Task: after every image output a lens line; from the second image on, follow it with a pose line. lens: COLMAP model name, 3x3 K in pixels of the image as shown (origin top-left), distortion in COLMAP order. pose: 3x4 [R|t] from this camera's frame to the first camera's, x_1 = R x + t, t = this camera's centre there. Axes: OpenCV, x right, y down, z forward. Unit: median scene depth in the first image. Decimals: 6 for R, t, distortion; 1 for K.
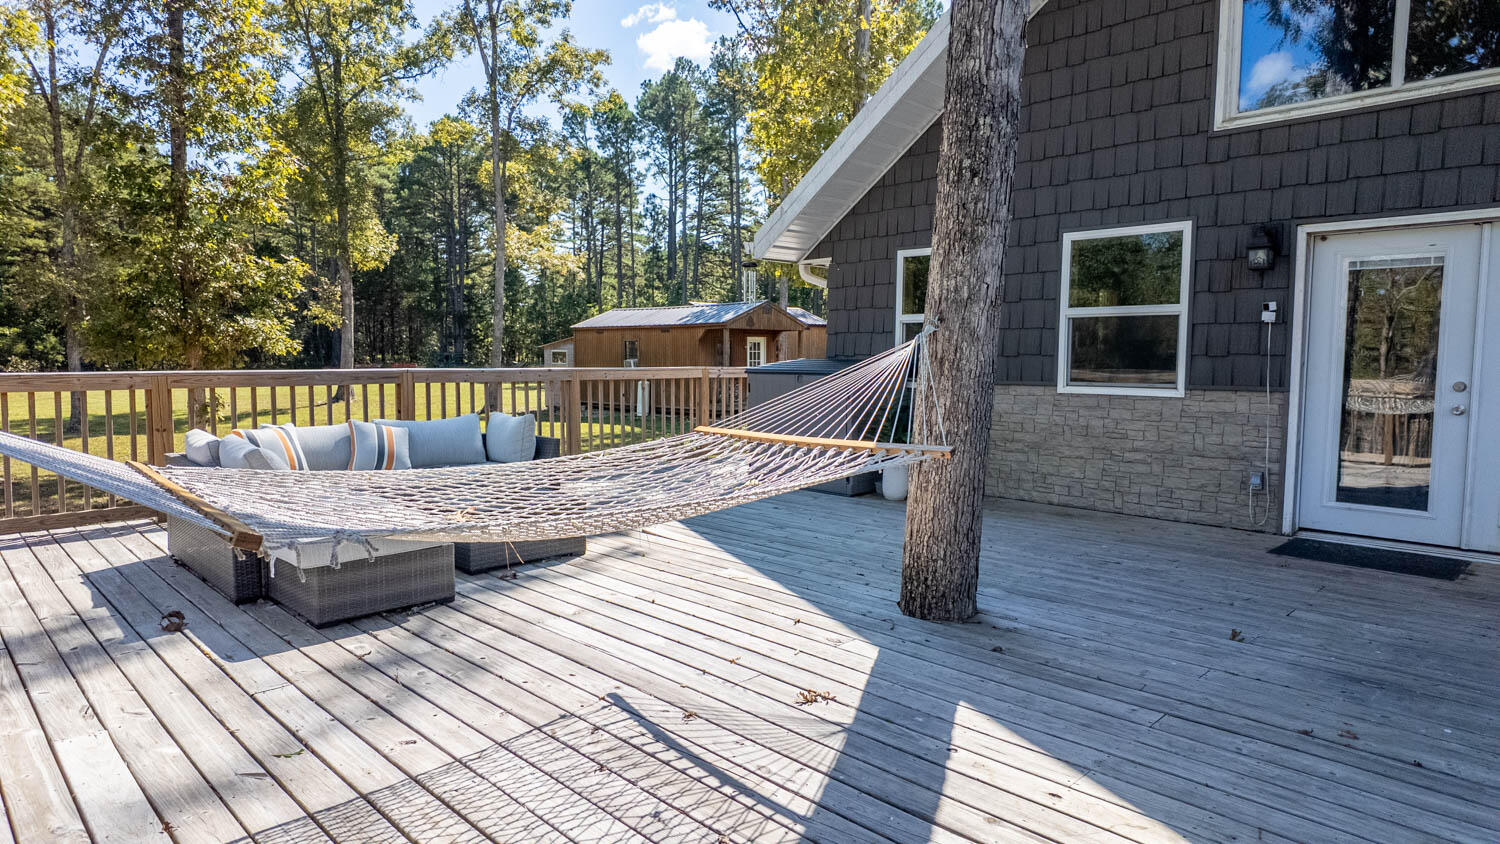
lens RADIAL K [[880.3, 0, 755.2], [0, 880.3, 419.2], [0, 0, 1]] dist [0.076022, -0.073170]
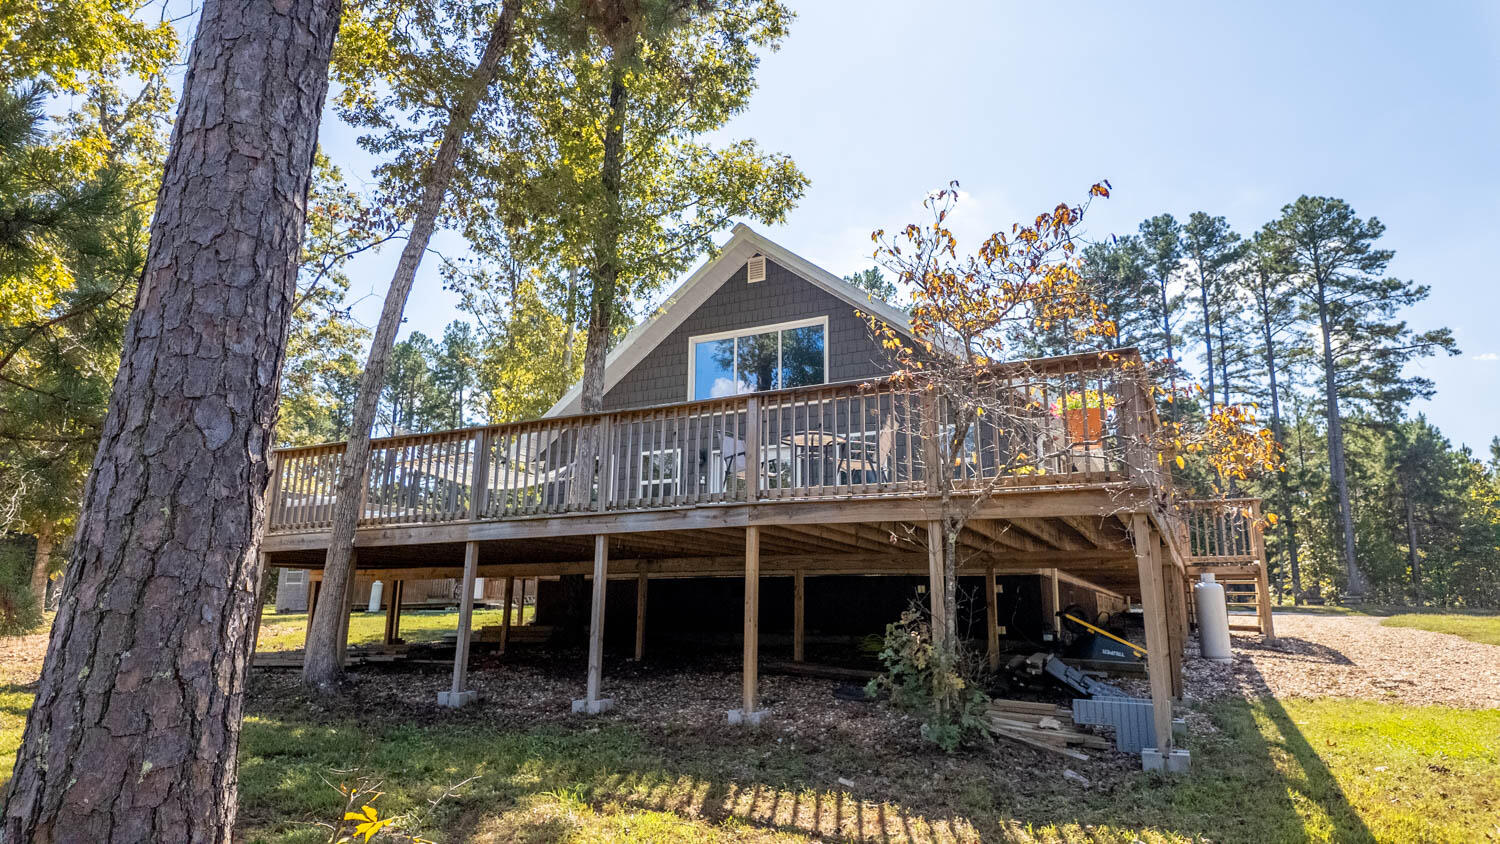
lens RADIAL K [[873.7, 0, 750.0], [0, 873.7, 422.0], [0, 0, 1]] dist [0.070064, -0.072162]
pose [[0.948808, 0.073214, 0.307250, -0.150038], [0.018734, 0.958007, -0.286132, 0.509329], [-0.315296, 0.277241, 0.907593, -1.668830]]
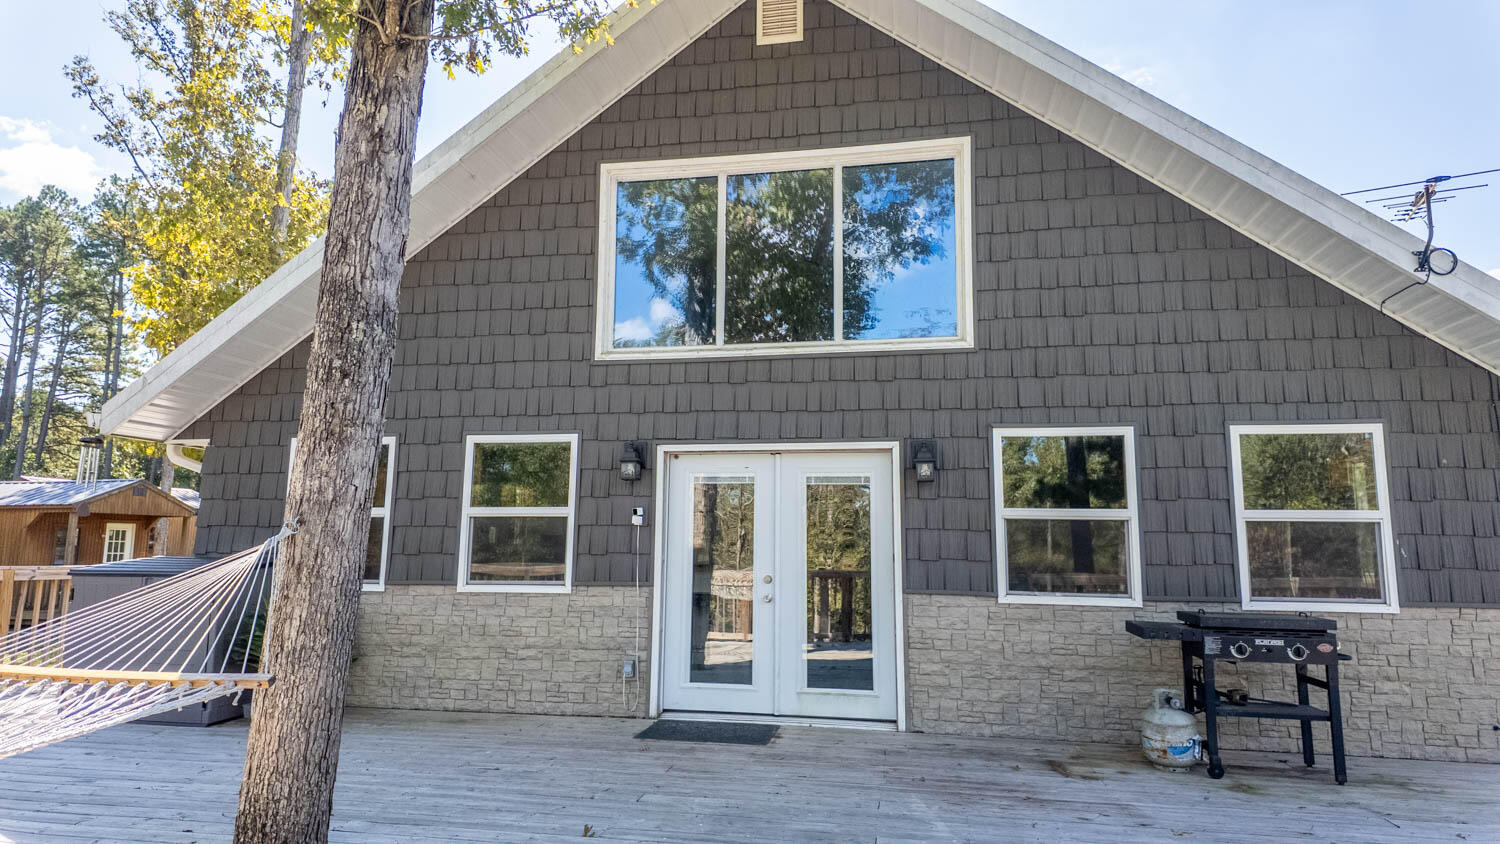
lens RADIAL K [[879.8, 0, 761.1], [0, 879.8, 416.5], [0, 0, 1]] dist [0.016966, -0.012689]
pose [[0.815412, 0.087027, 0.572303, 0.036421], [0.038405, 0.978324, -0.203487, -0.008088], [-0.577606, 0.187905, 0.794394, -0.017299]]
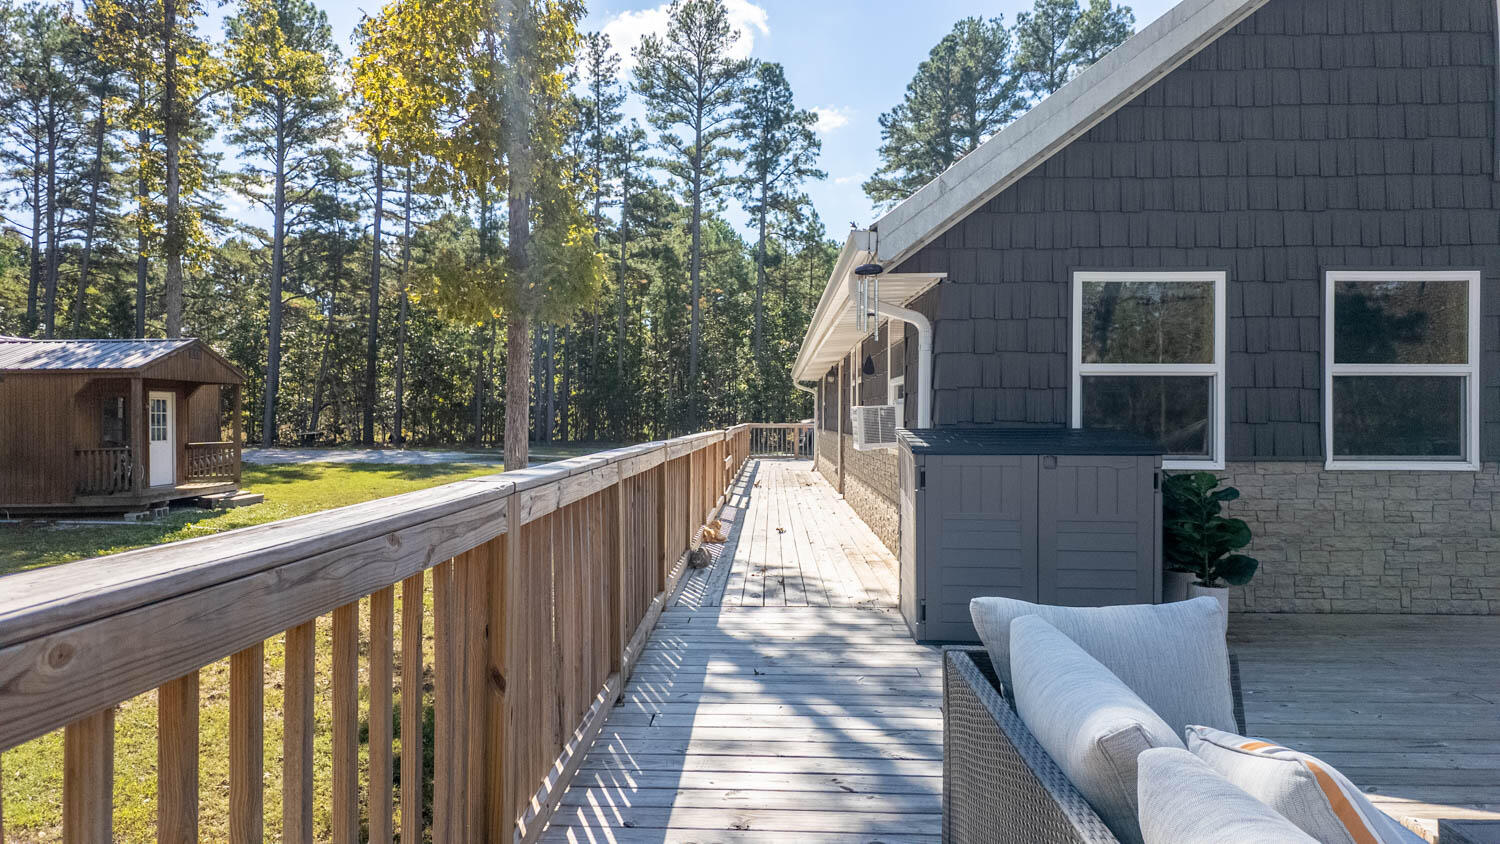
lens RADIAL K [[880.3, 0, 755.2], [0, 880.3, 419.2], [0, 0, 1]] dist [0.076022, -0.073170]
pose [[0.714290, -0.013976, 0.699711, -0.583813], [0.051882, 0.998107, -0.033026, -0.075342], [-0.697925, 0.059892, 0.713662, 0.786565]]
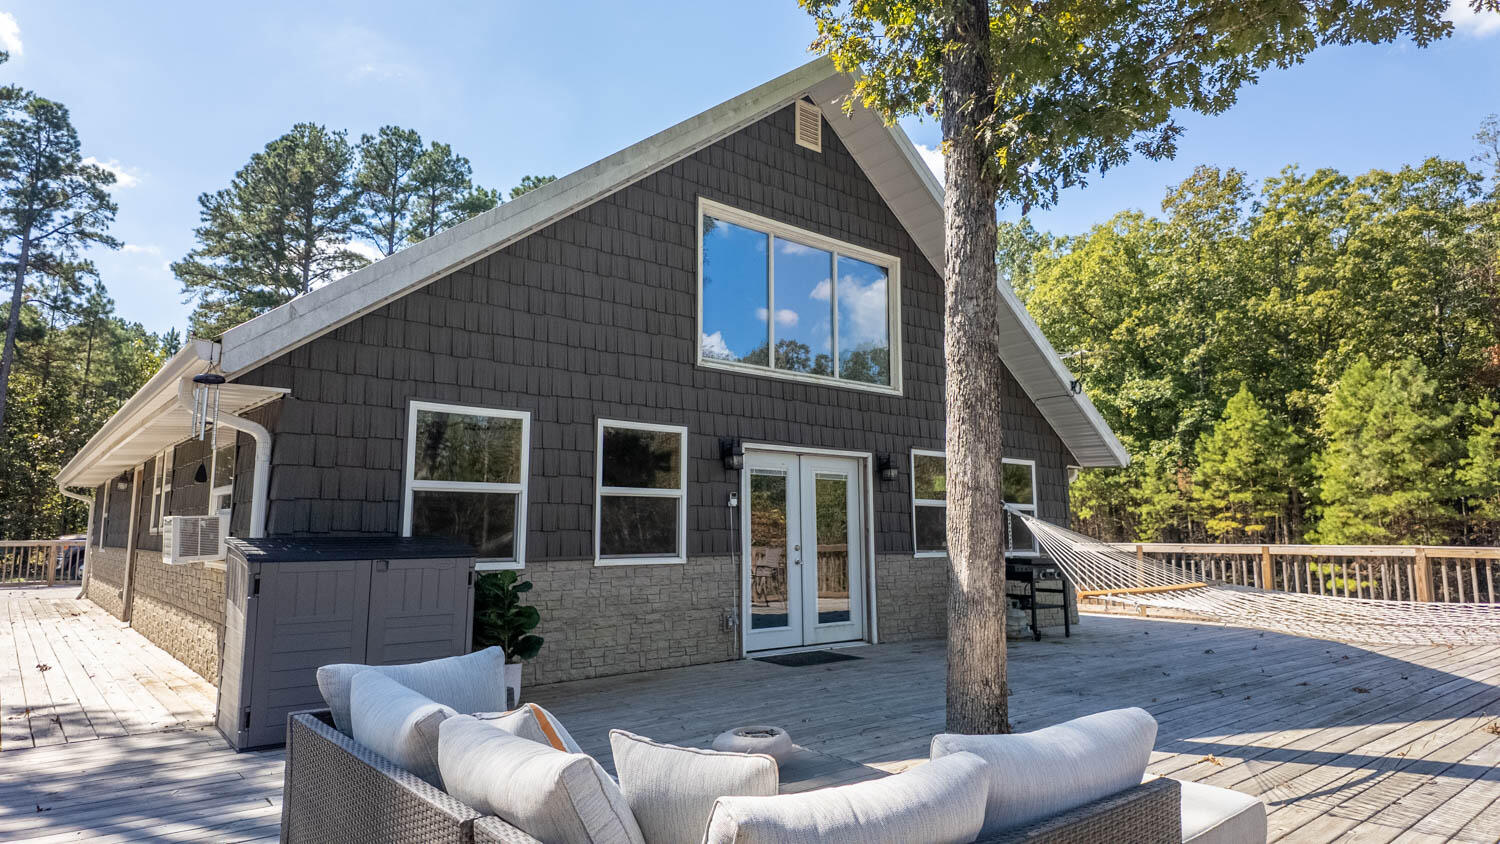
lens RADIAL K [[873.7, 0, 750.0], [0, 873.7, 422.0], [0, 0, 1]] dist [0.070064, -0.072162]
pose [[0.079310, 0.109198, 0.990851, -0.698551], [0.064429, 0.991342, -0.114409, -0.069011], [-0.994766, 0.072914, 0.071588, 0.733650]]
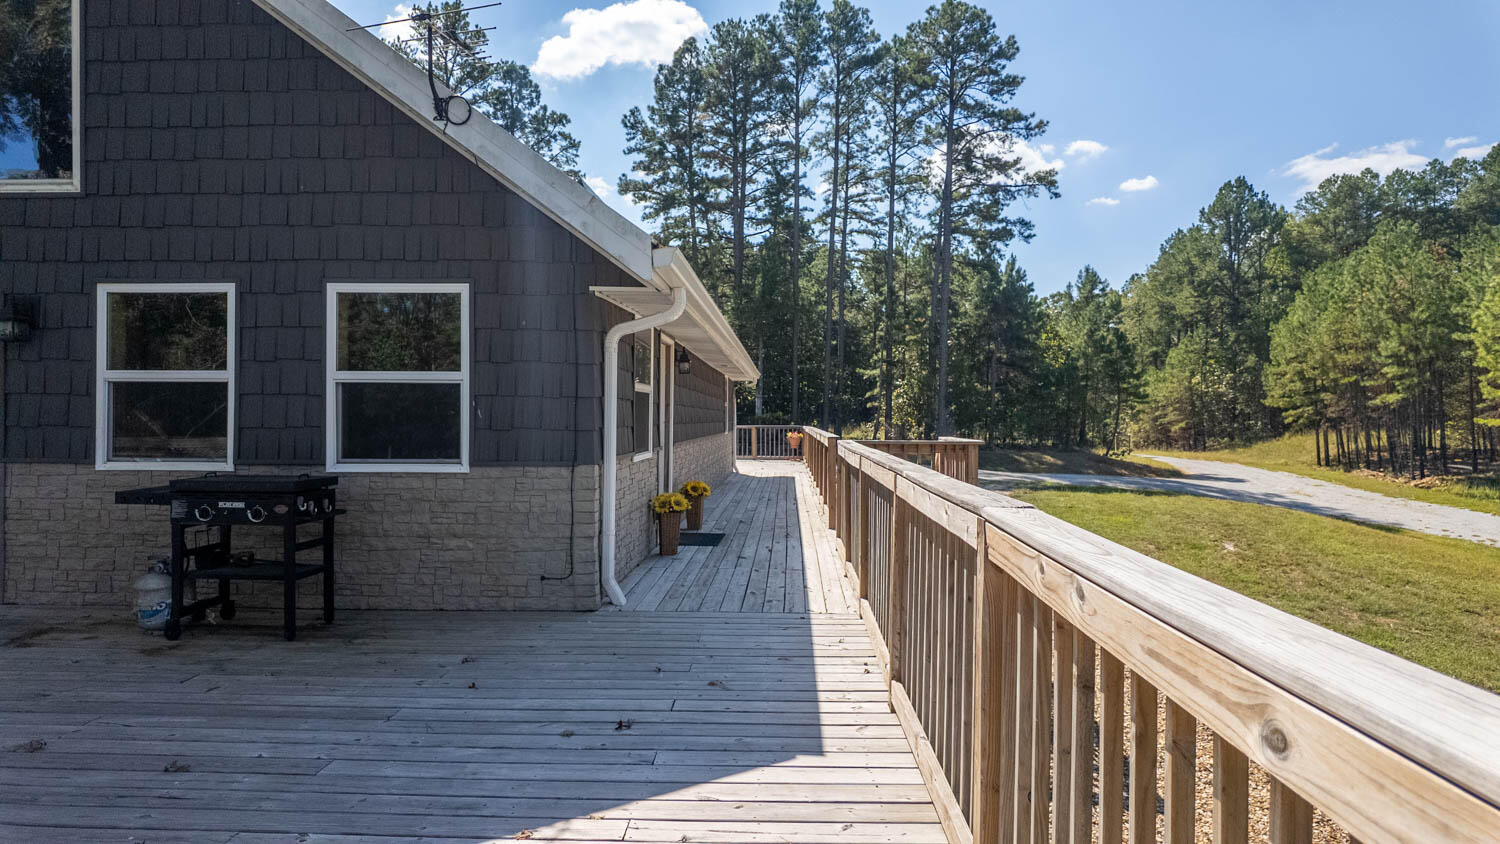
lens RADIAL K [[878.0, 0, 750.0], [0, 878.0, 424.1], [0, 0, 1]] dist [0.041340, -0.030340]
pose [[0.730348, -0.011505, 0.682978, 0.733237], [0.055111, 0.997591, -0.042128, 0.036943], [-0.680848, 0.068408, 0.729223, -0.538041]]
